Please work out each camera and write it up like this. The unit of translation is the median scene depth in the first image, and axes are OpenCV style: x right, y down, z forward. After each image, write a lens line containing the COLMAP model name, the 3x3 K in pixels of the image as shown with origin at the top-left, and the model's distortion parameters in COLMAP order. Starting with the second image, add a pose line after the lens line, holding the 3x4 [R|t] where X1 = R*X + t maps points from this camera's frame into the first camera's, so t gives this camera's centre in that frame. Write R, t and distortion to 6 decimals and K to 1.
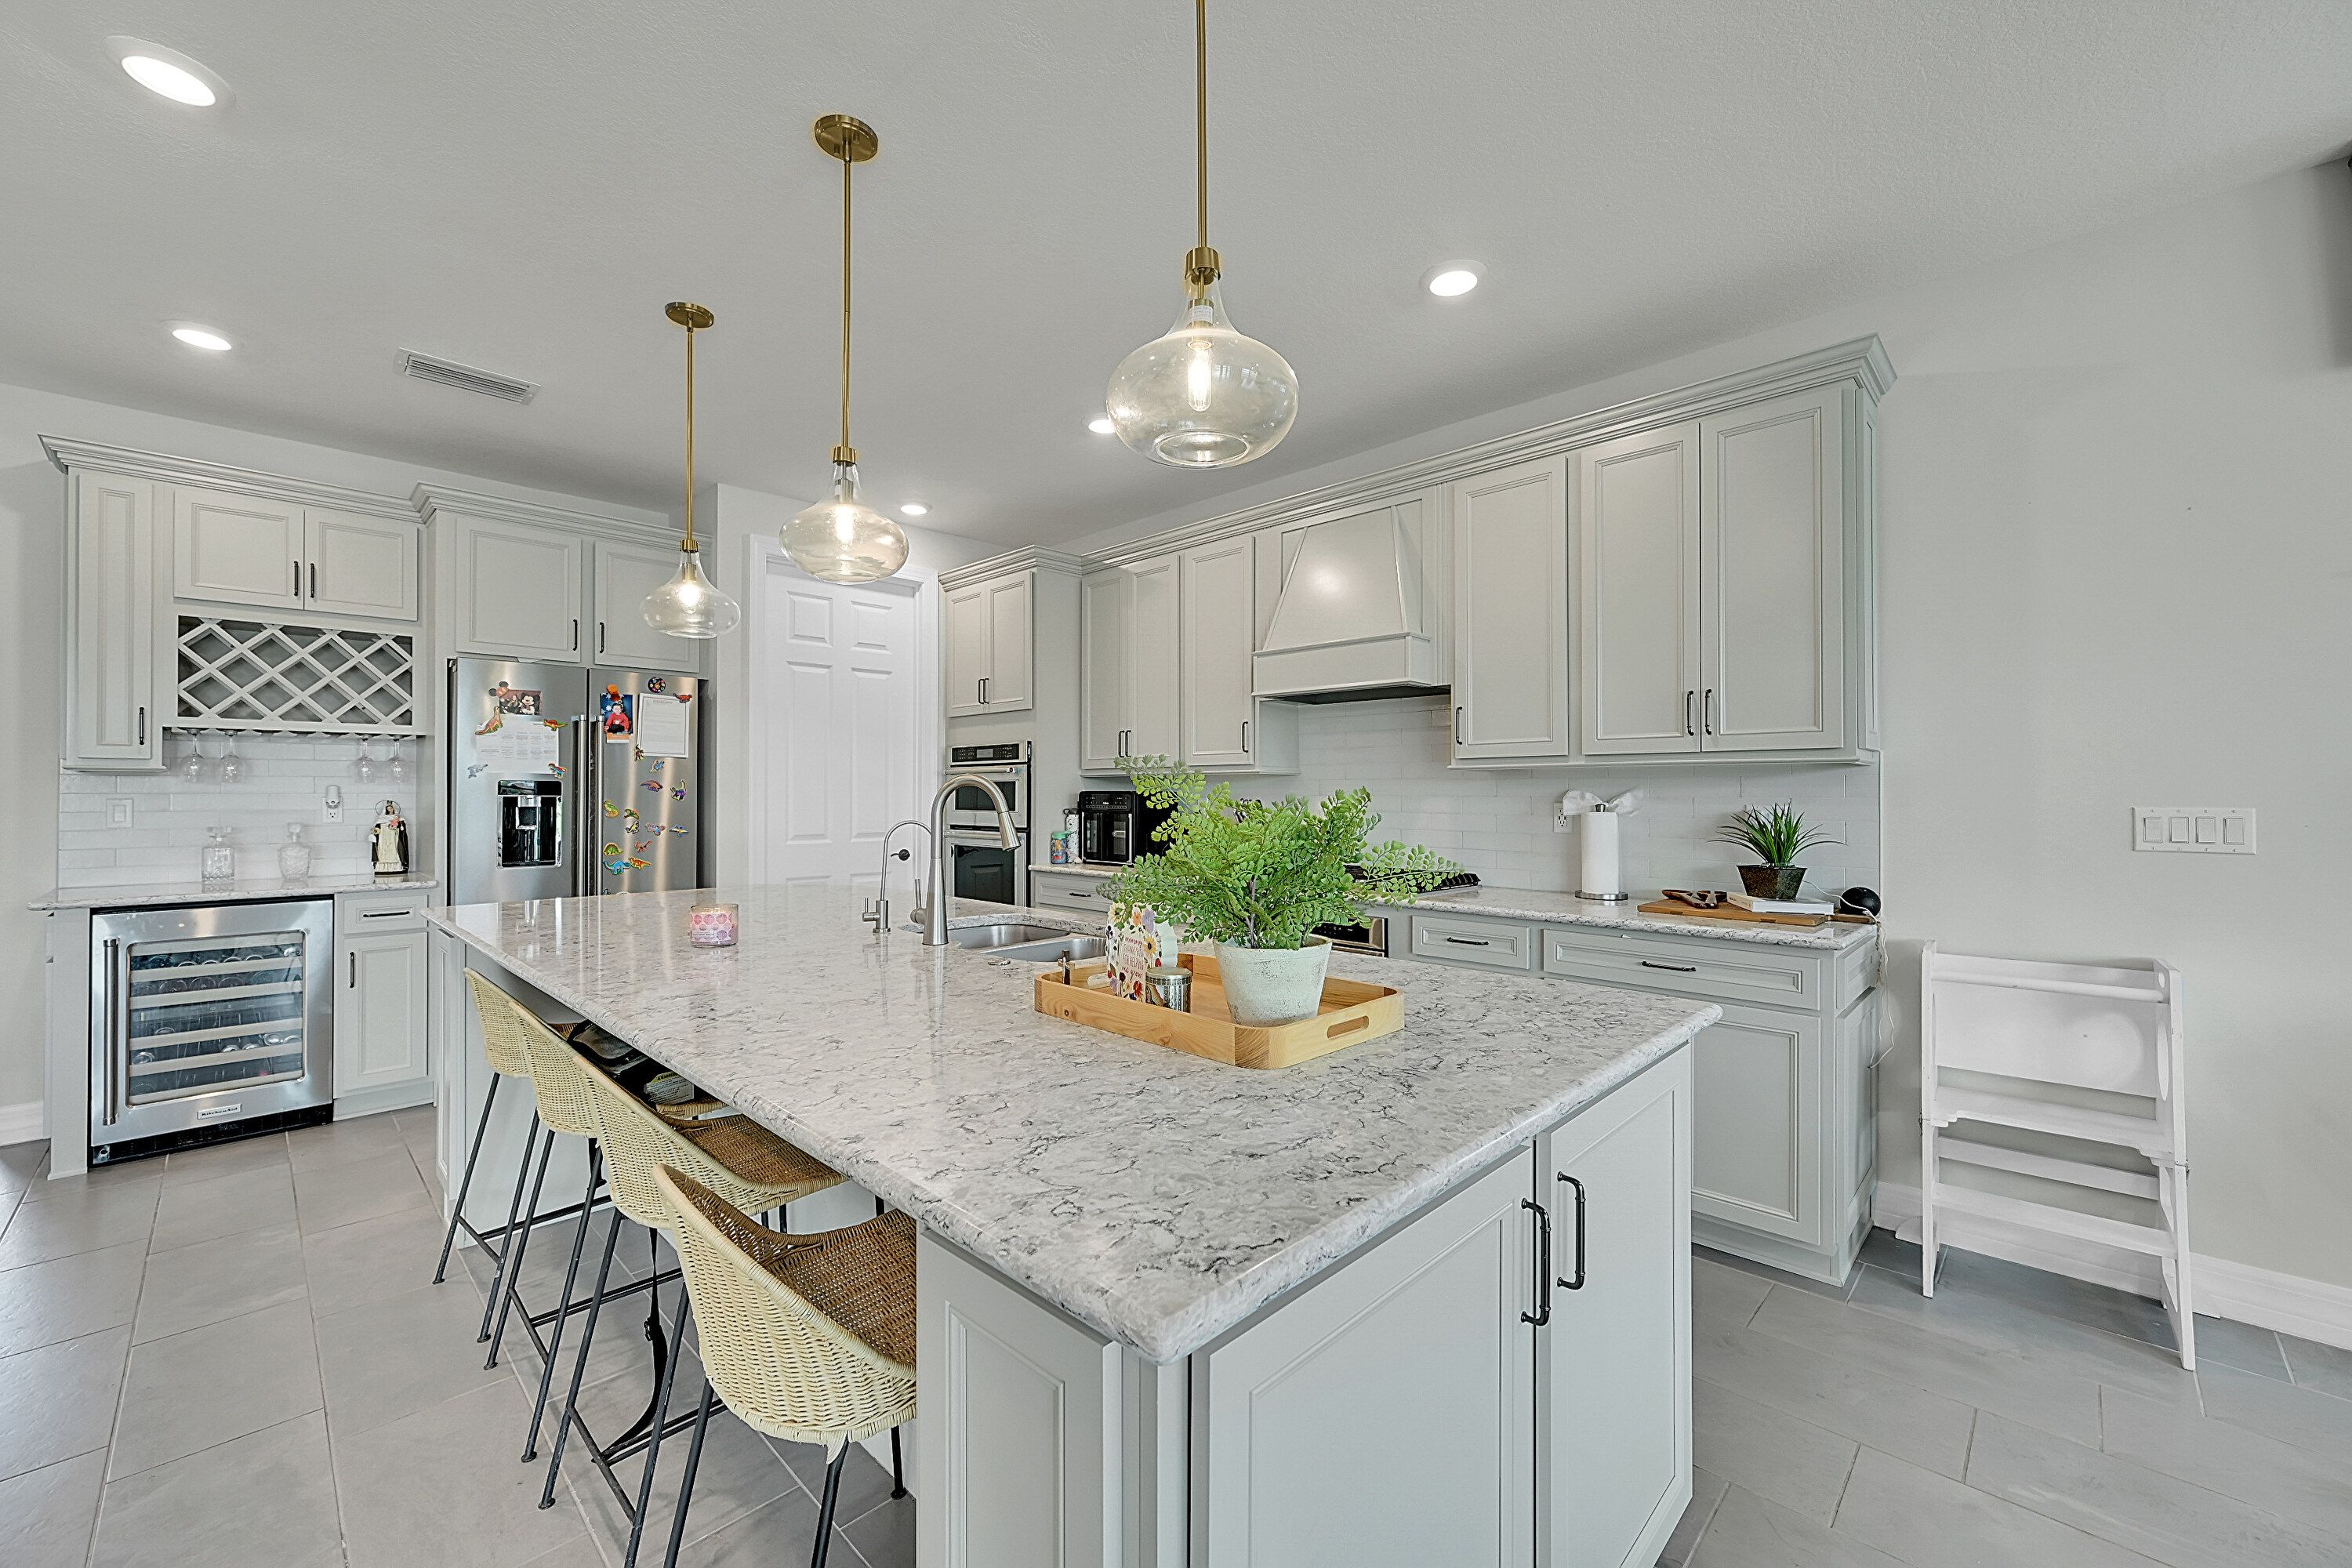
lens RADIAL K [[934.2, 0, 1168.1], [0, 934.2, 780.0], [0, 0, 1]] dist [0.001058, 0.000016]
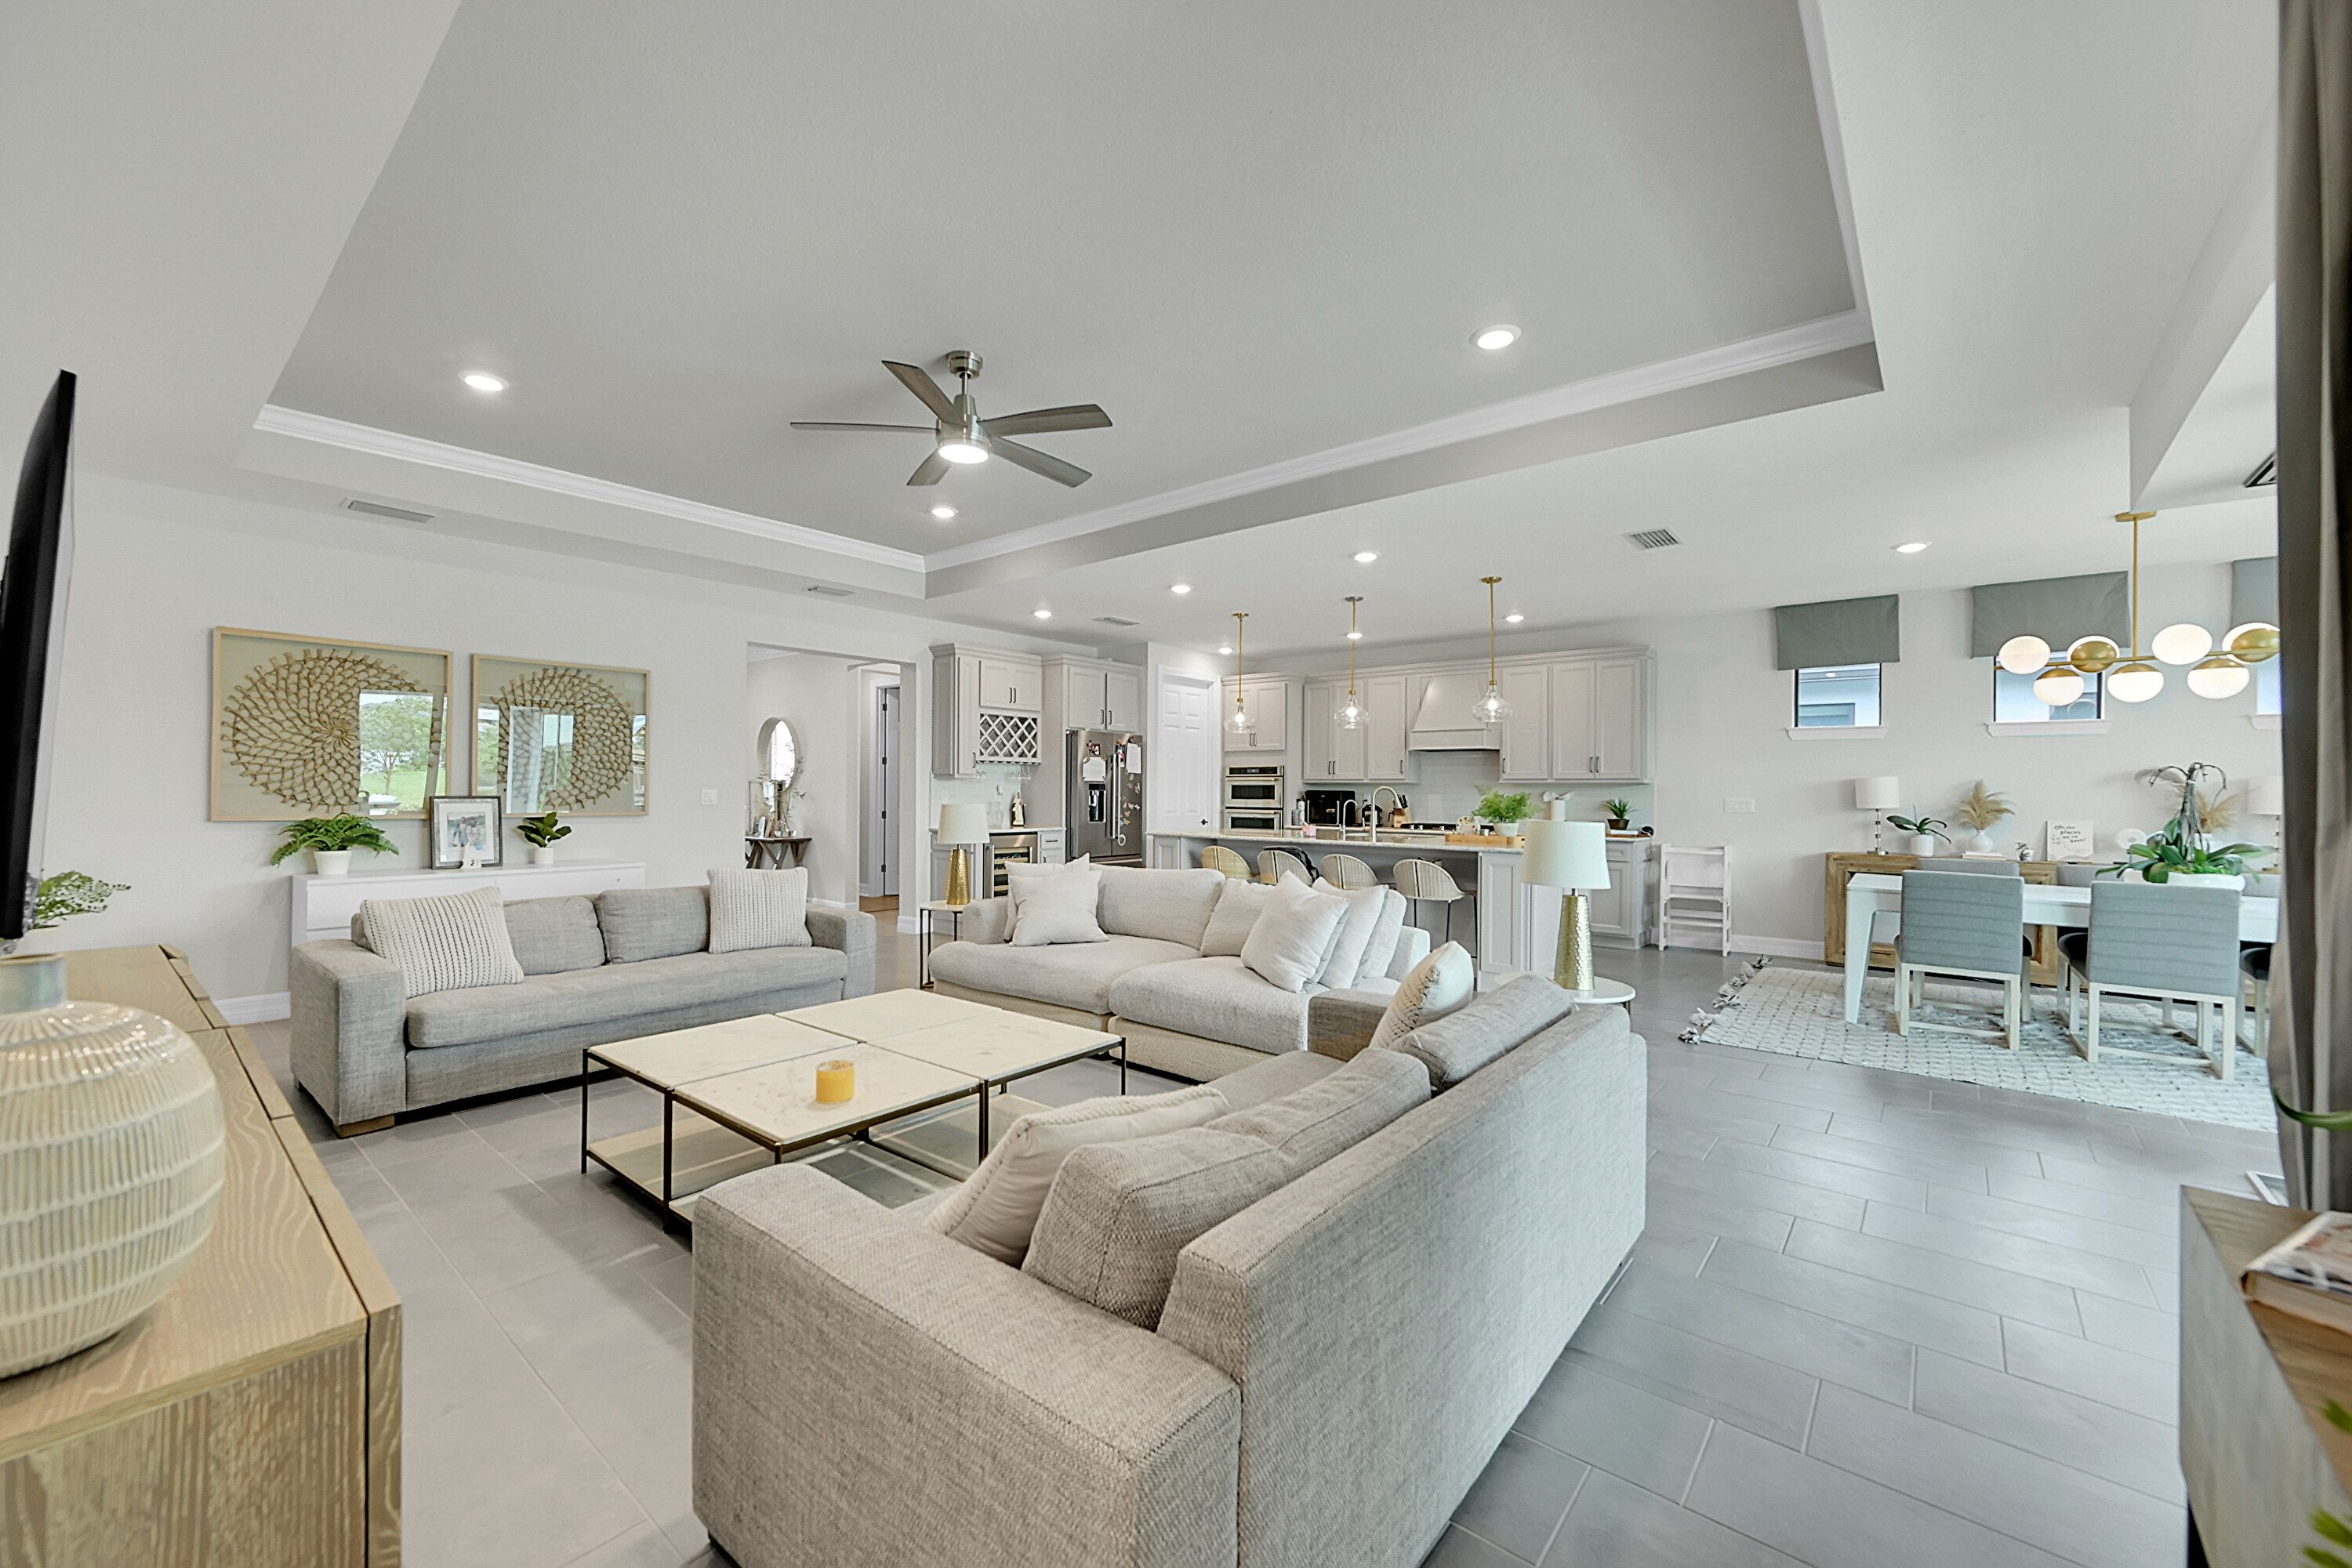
lens RADIAL K [[934.2, 0, 1168.5], [0, 934.2, 785.1], [0, 0, 1]] dist [0.001058, 0.000016]
pose [[0.997395, 0.008876, 0.071587, -0.930091], [-0.009392, 0.999932, 0.006875, -0.018024], [-0.071521, -0.007529, 0.997411, -1.751020]]
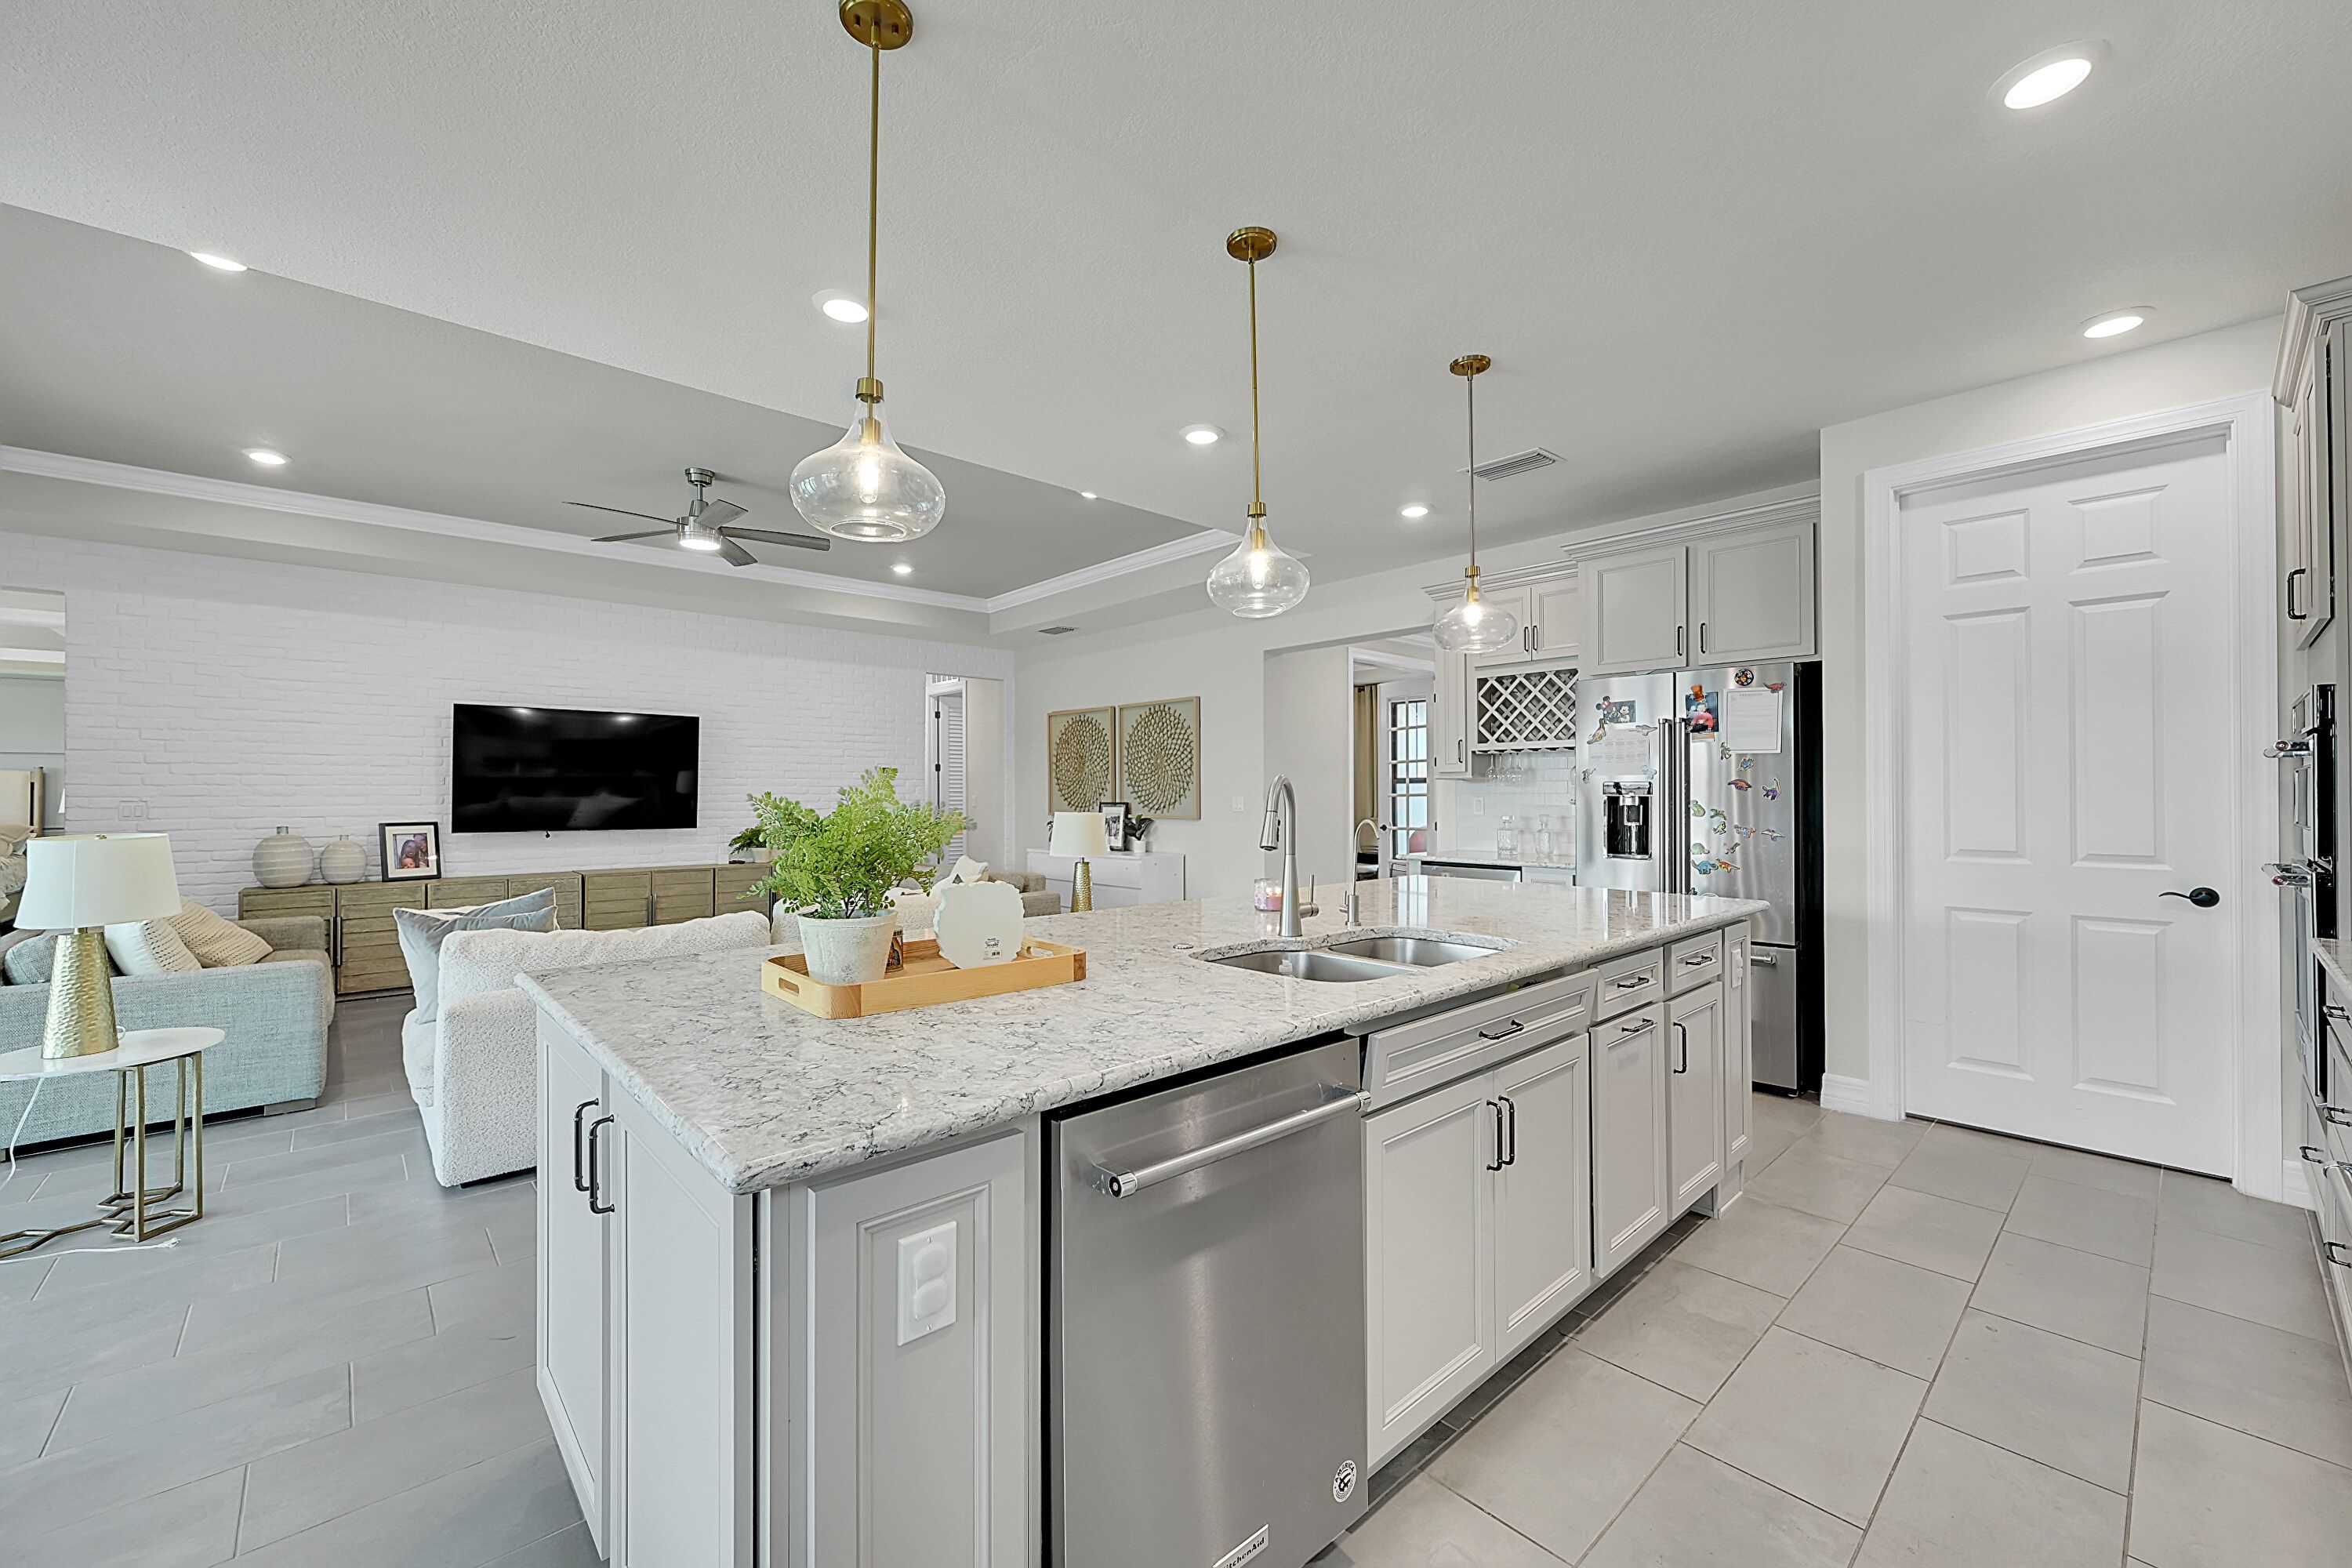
lens RADIAL K [[934.2, 0, 1173.4], [0, 934.2, 786.2], [0, 0, 1]] dist [0.001058, 0.000016]
pose [[-0.060778, -0.006973, -0.998127, 0.640326], [0.015738, 0.999845, -0.007944, 0.008350], [0.998027, -0.016191, -0.060659, 0.731148]]
